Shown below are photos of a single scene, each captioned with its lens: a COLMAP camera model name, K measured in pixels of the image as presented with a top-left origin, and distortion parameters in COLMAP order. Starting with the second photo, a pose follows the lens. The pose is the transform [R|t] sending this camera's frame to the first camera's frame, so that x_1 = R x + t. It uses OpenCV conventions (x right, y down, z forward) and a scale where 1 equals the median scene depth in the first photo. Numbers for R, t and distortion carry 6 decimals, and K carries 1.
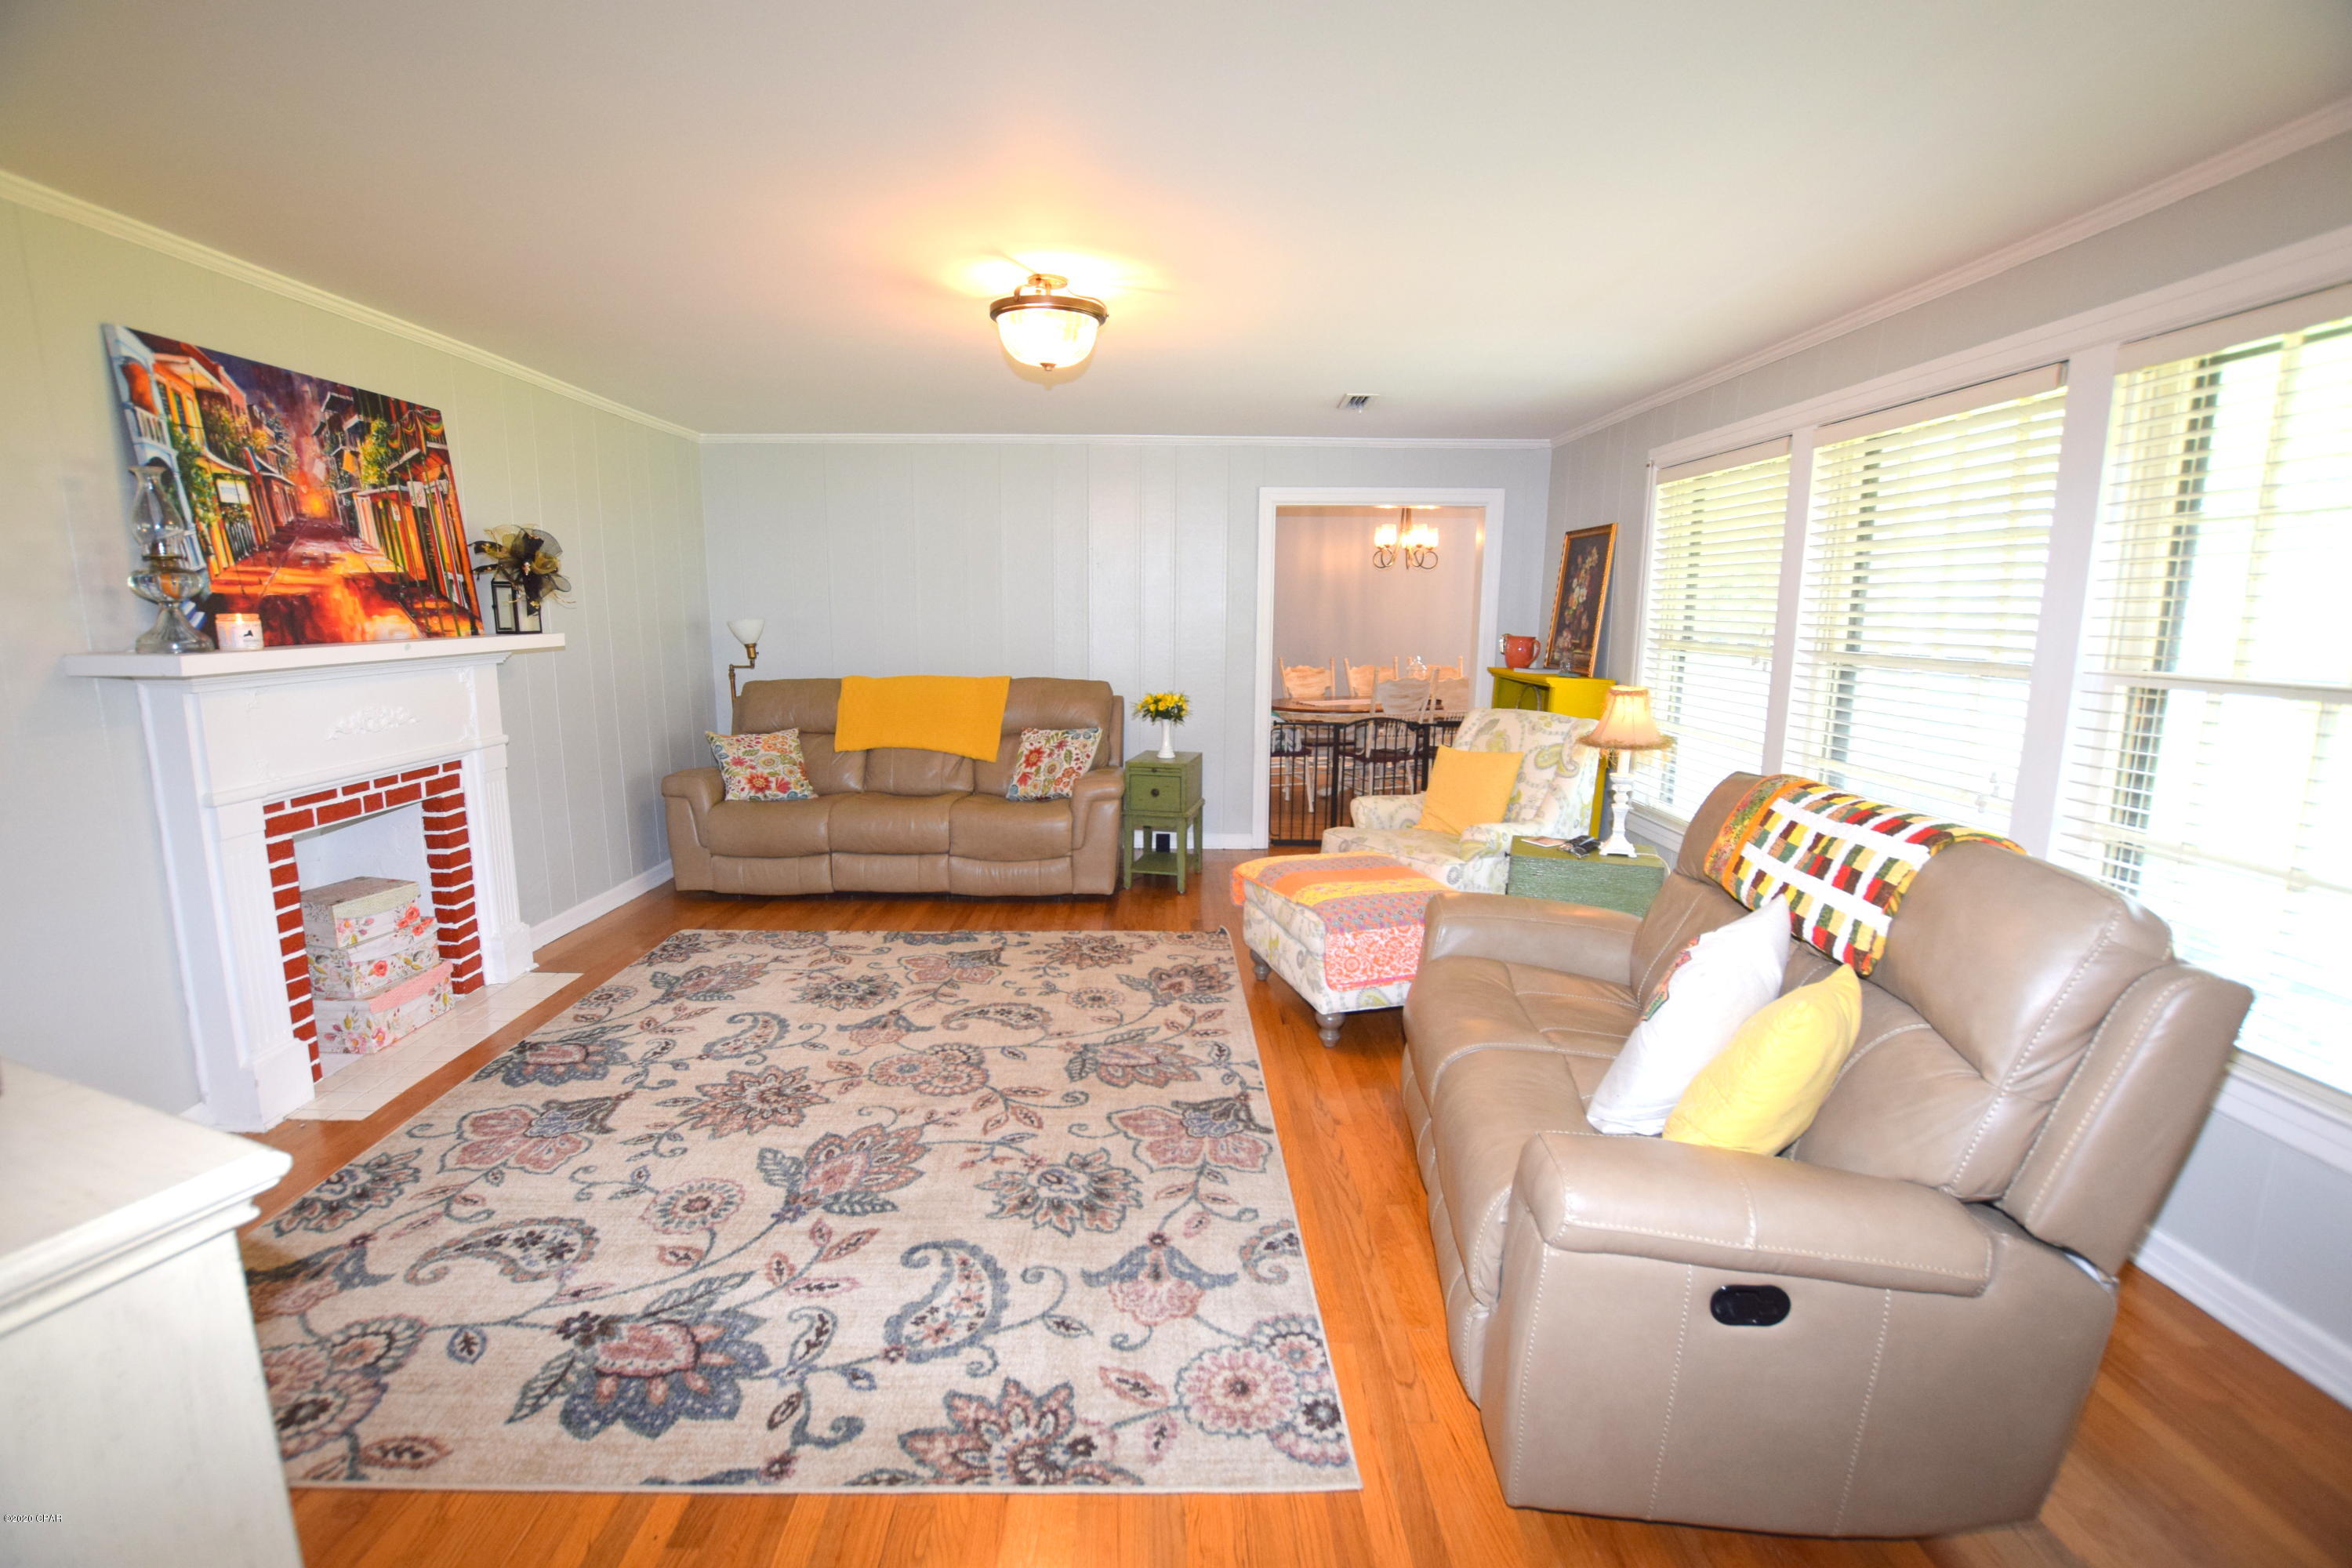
lens RADIAL K [[1034.7, 0, 1172.4], [0, 1034.7, 787.2], [0, 0, 1]] dist [-0.036185, 0.005905]
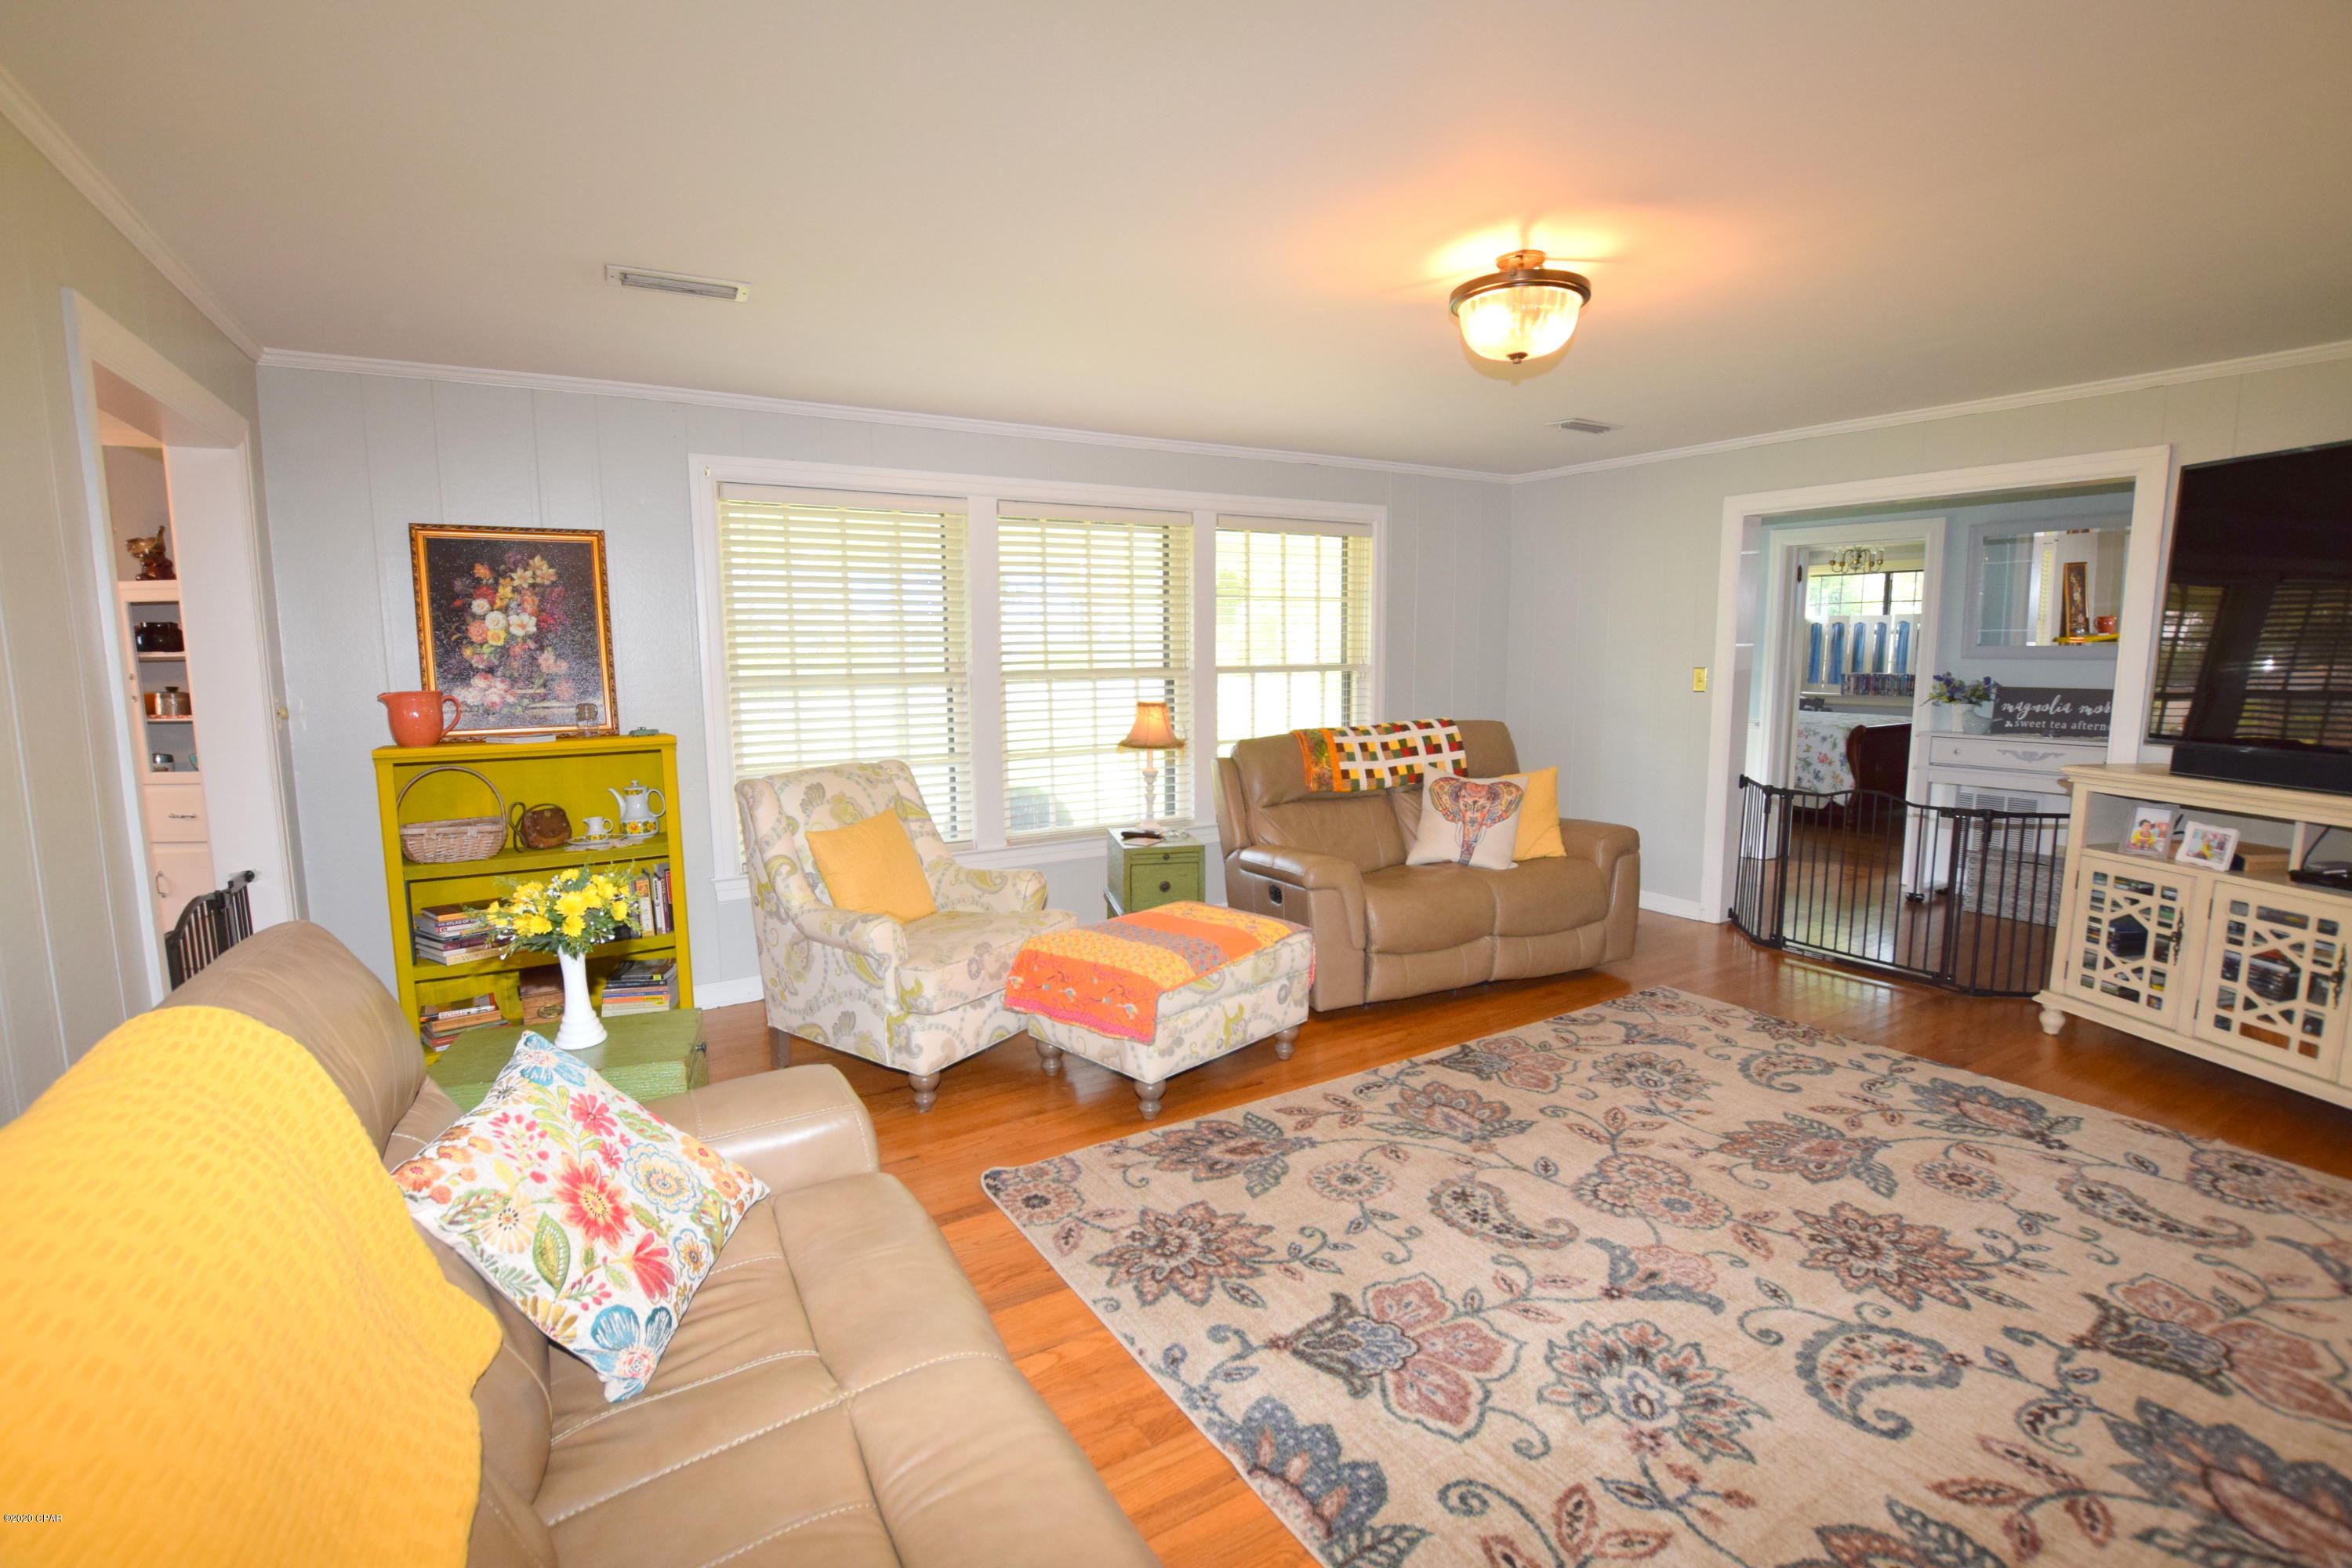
lens RADIAL K [[1082.4, 0, 1176.0], [0, 1082.4, 784.0], [0, 0, 1]] dist [-0.018614, 0.000140]
pose [[-0.512580, -0.117992, 0.850494, -0.818120], [0.144209, 0.964614, 0.220737, -0.324744], [-0.846443, 0.235794, -0.477426, 1.844444]]
